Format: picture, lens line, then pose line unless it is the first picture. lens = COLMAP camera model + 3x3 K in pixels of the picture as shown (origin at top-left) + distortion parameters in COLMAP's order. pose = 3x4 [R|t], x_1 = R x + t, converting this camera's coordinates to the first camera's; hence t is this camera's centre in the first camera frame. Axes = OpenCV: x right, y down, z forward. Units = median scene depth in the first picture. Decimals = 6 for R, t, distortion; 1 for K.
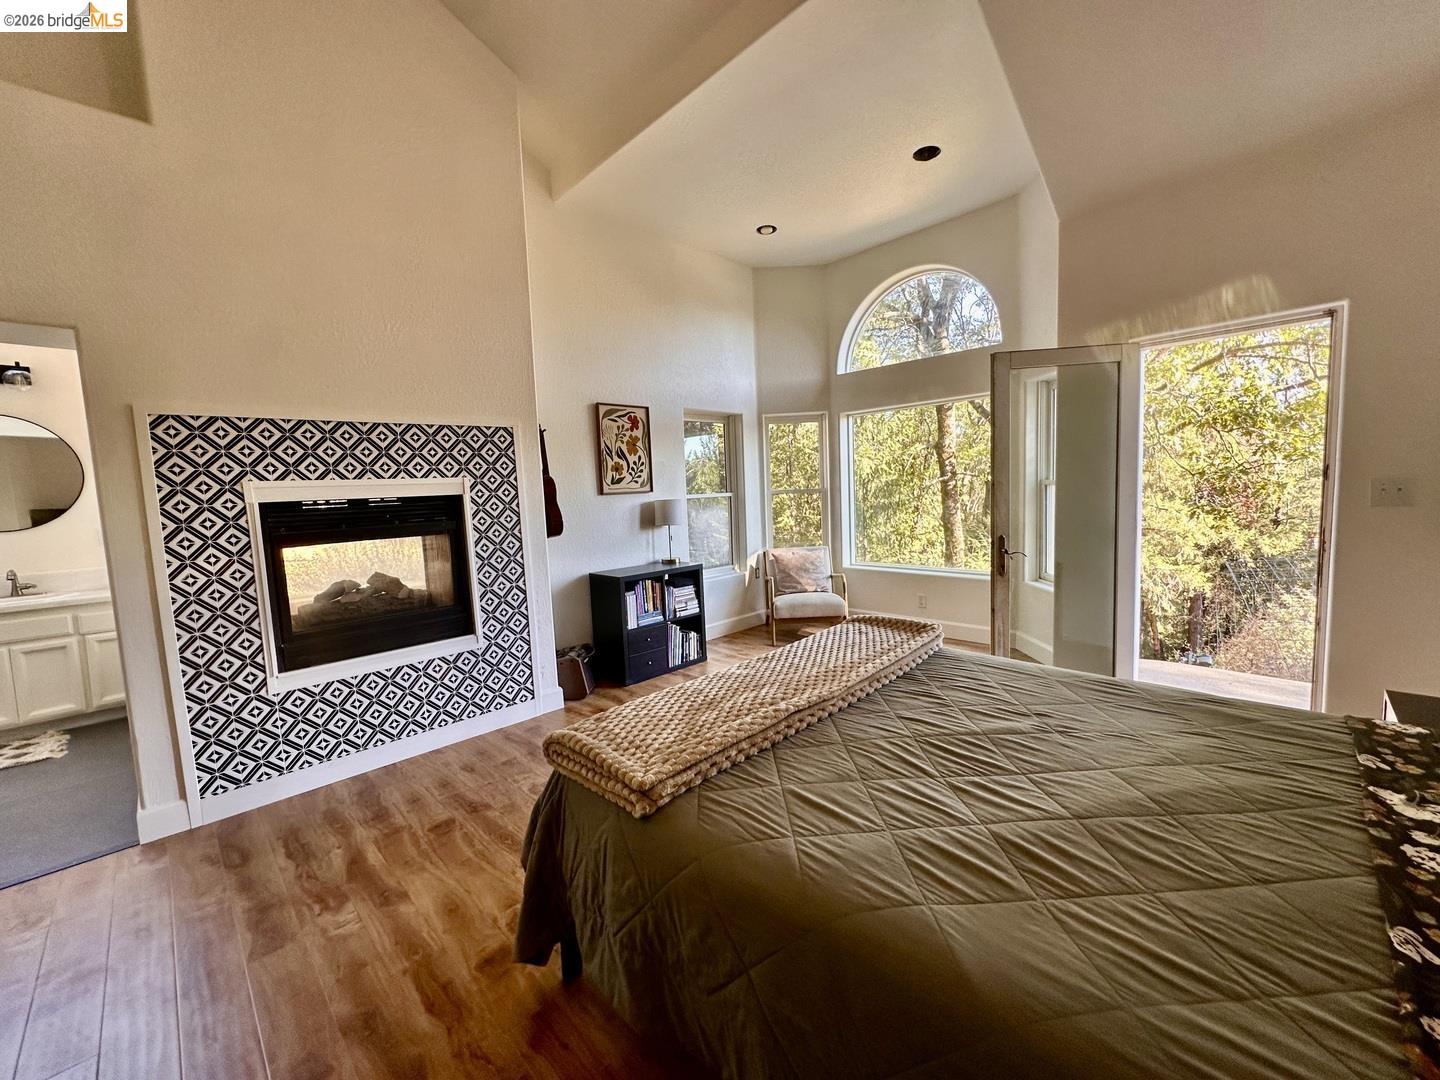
lens RADIAL K [[578.5, 0, 720.0], [0, 578.5, 540.0], [0, 0, 1]] dist [-0.000331, 0.000400]
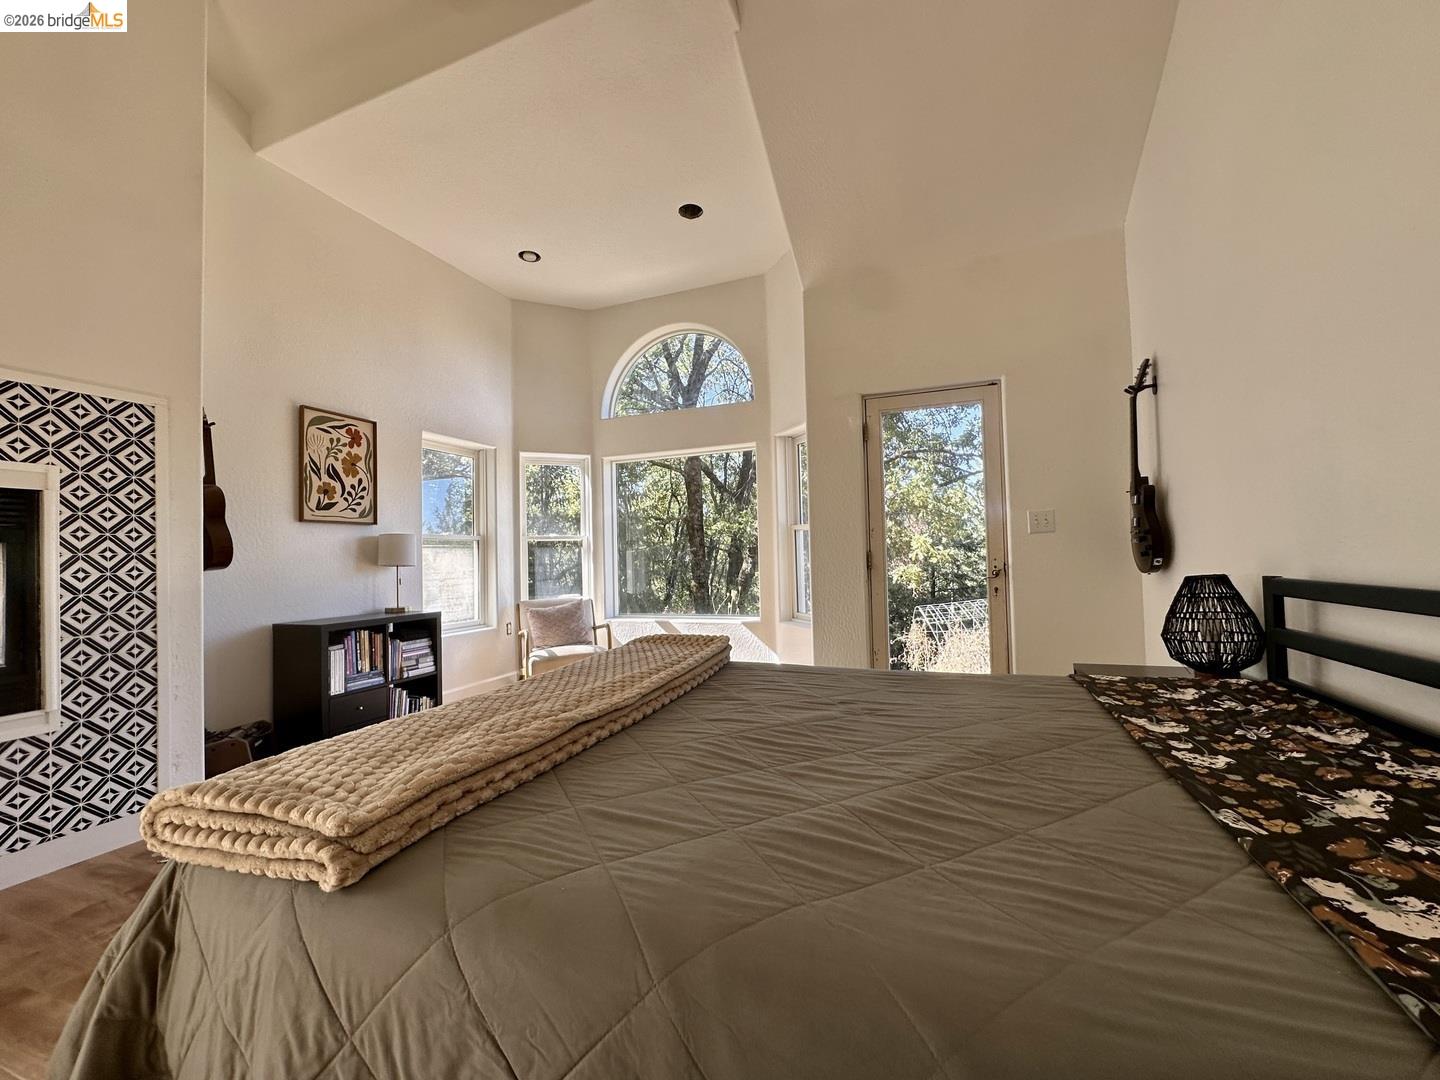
lens RADIAL K [[580.8, 0, 720.0], [0, 580.8, 540.0], [0, 0, 1]] dist [-0.002314, 0.000599]
pose [[0.912500, 0.030872, 0.407911, -0.010677], [0.025076, 0.991052, -0.131099, 0.073978], [-0.408308, 0.129857, 0.903561, 0.091277]]
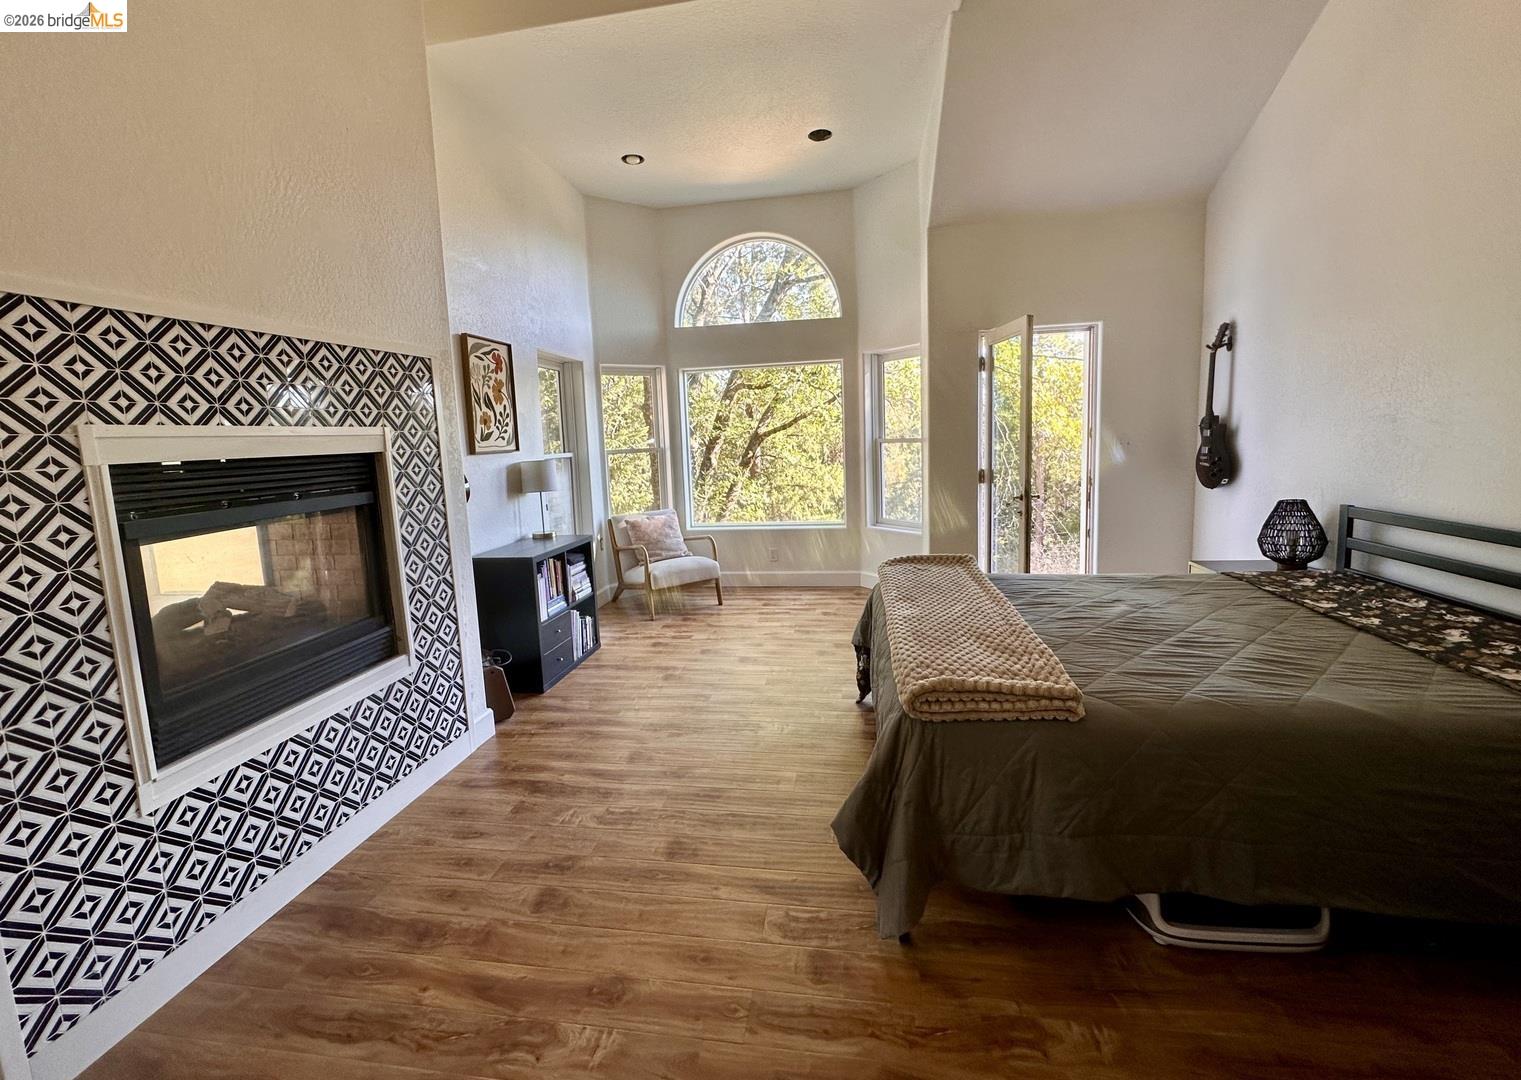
lens RADIAL K [[636.7, 0, 758.2], [0, 636.7, 509.6], [0, 0, 1]] dist [0.001804, 0.000237]
pose [[0.805786, -0.058847, 0.589276, -0.482366], [0.059163, 0.998072, 0.018769, 0.001027], [-0.589244, 0.019740, 0.807714, 0.121478]]
